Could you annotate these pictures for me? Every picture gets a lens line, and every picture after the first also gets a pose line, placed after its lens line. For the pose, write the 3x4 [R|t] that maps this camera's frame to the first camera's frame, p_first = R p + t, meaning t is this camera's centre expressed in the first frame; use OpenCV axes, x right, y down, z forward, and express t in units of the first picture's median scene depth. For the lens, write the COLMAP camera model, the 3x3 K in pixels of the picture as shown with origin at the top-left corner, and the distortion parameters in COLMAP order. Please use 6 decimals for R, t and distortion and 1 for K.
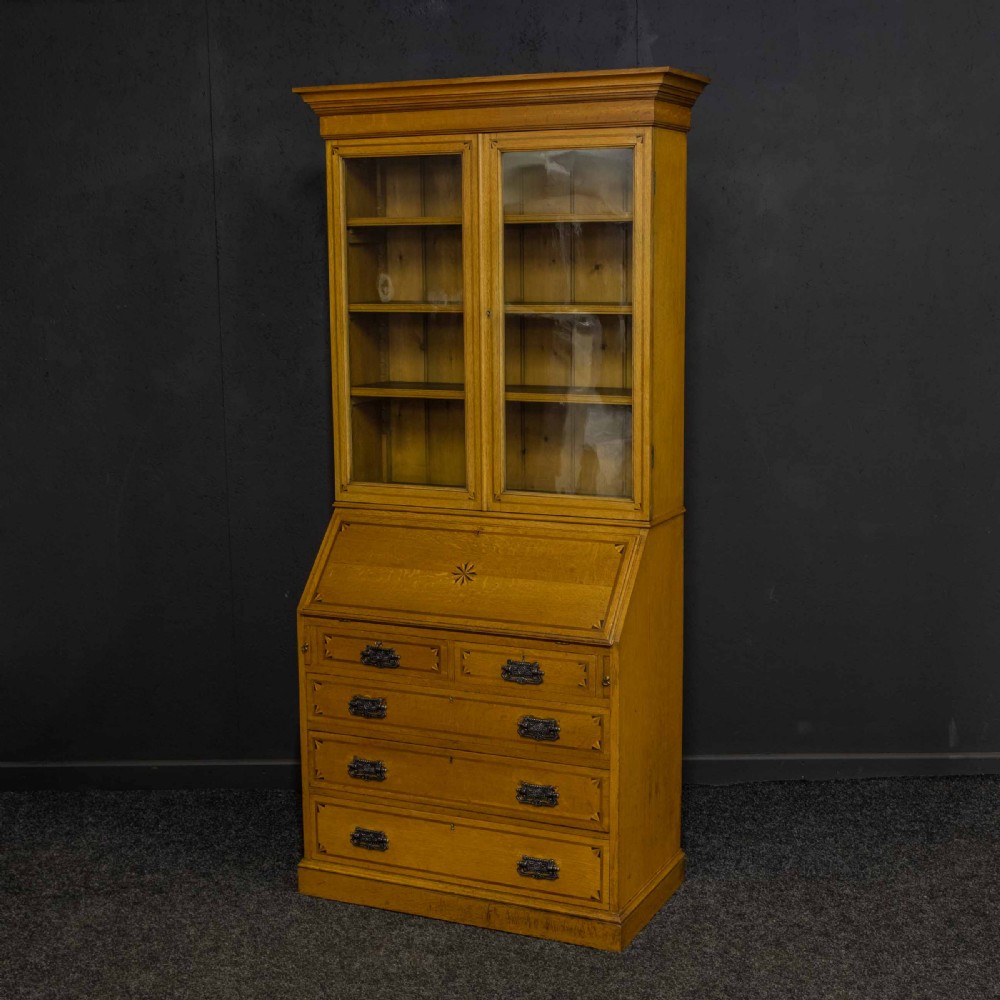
lens RADIAL K [[1589.8, 0, 511.2], [0, 1589.8, 513.0], [0, 0, 1]] dist [-0.008523, -0.005757]
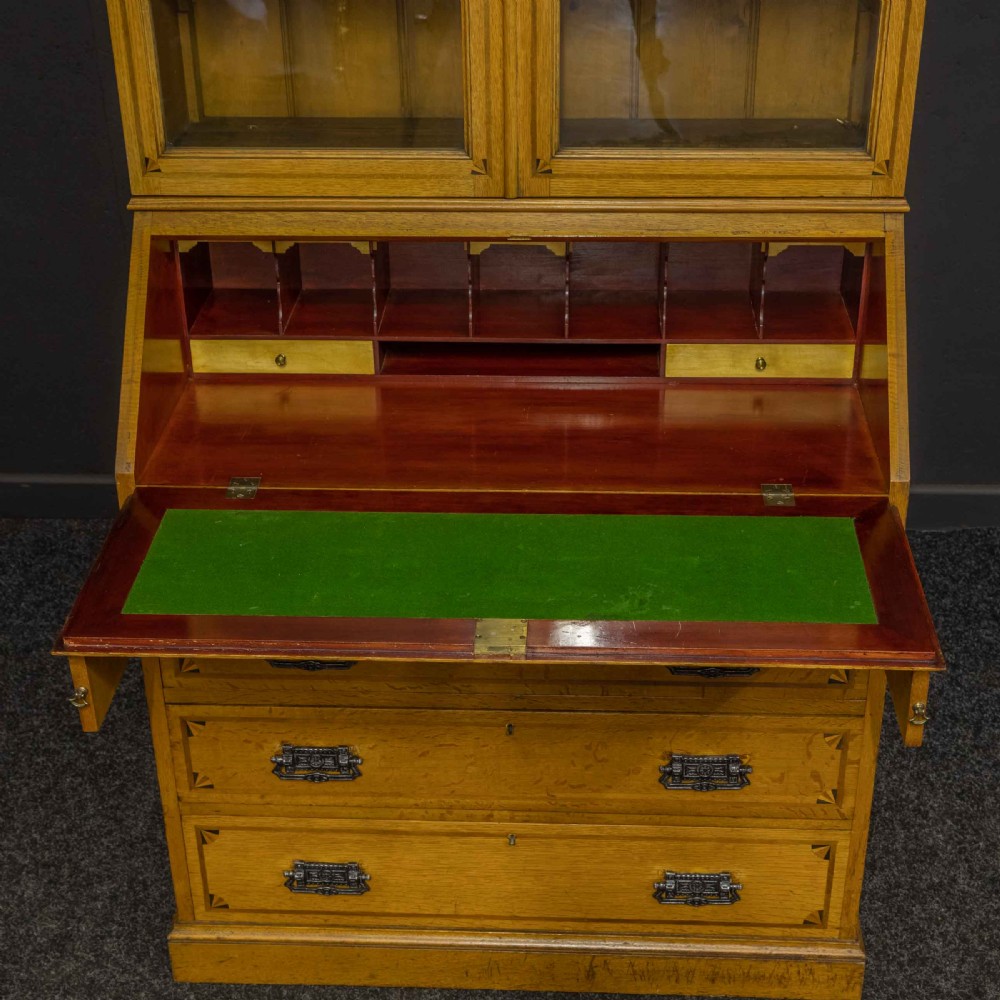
lens RADIAL K [[1663.3, 0, 500.0], [0, 1663.3, 500.0], [0, 0, 1]] dist [0.018621, 0.035884]
pose [[0.929385, -0.184854, 0.319488, -0.189283], [0.066838, 0.935531, 0.346862, -0.086355], [-0.363010, -0.301015, 0.881824, 0.571266]]
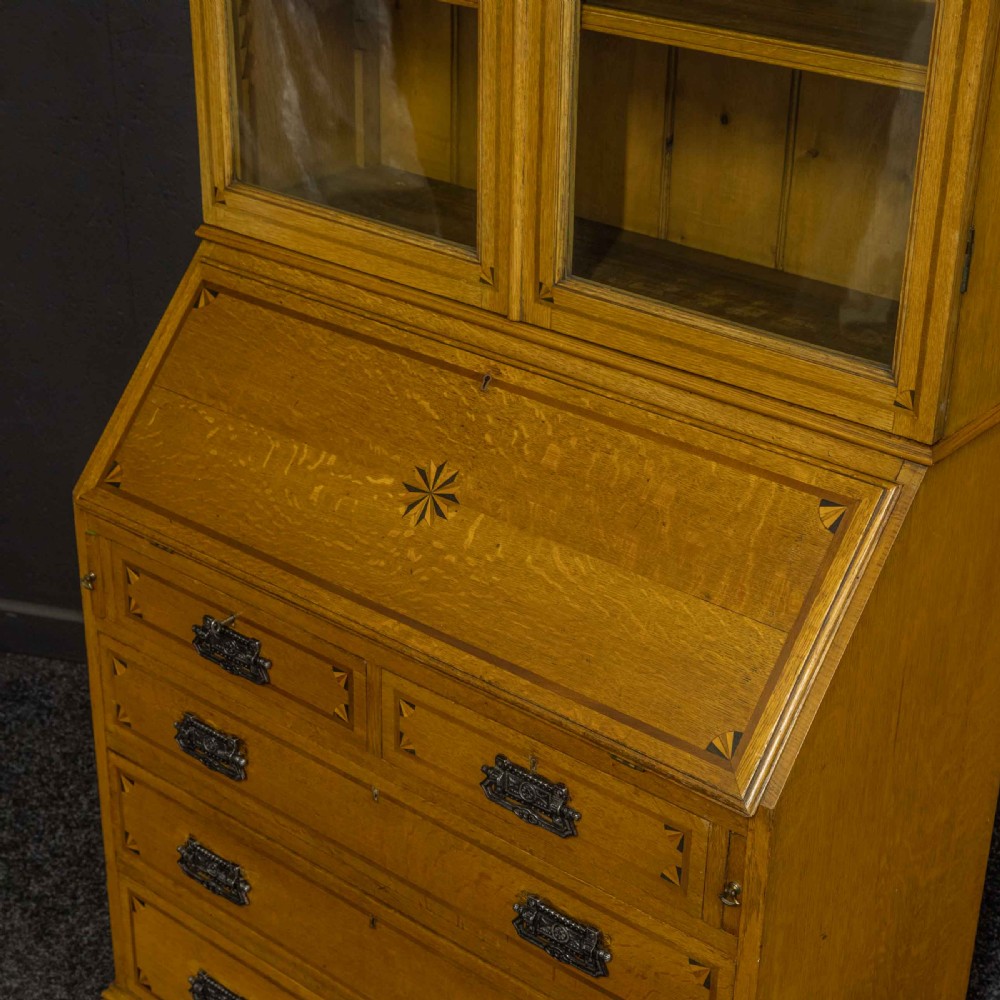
lens RADIAL K [[1867.7, 0, 500.0], [0, 1867.7, 500.0], [0, 0, 1]] dist [0.033513, 0.140233]
pose [[0.966005, 0.136962, -0.219262, 0.084589], [-0.067806, 0.952670, 0.296349, -0.093633], [0.249473, -0.271408, 0.929570, 0.585267]]
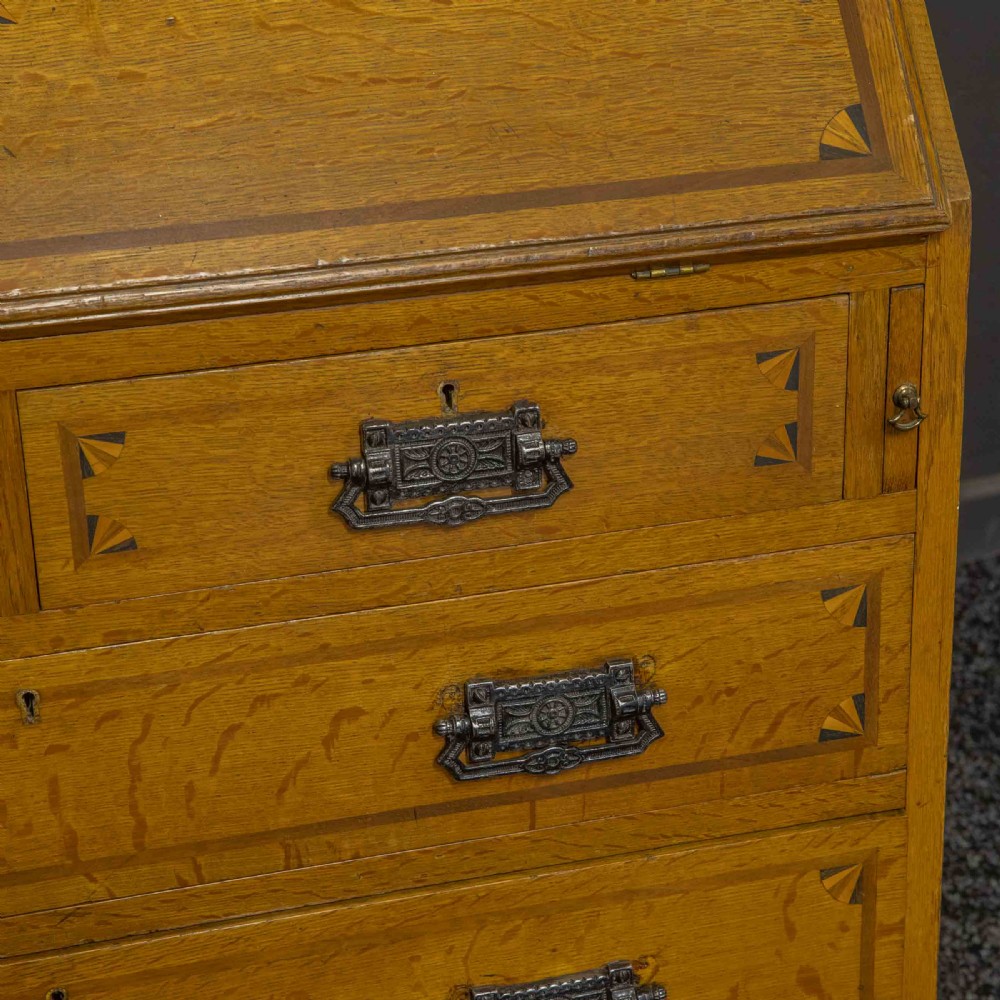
lens RADIAL K [[2801.5, 0, 552.1], [0, 2801.5, 498.5], [0, 0, 1]] dist [0.151921, 0.082420]
pose [[0.767664, -0.273060, 0.579767, -0.168448], [0.116208, 0.948996, 0.293090, 0.008622], [-0.630228, -0.157621, 0.760242, 0.717543]]
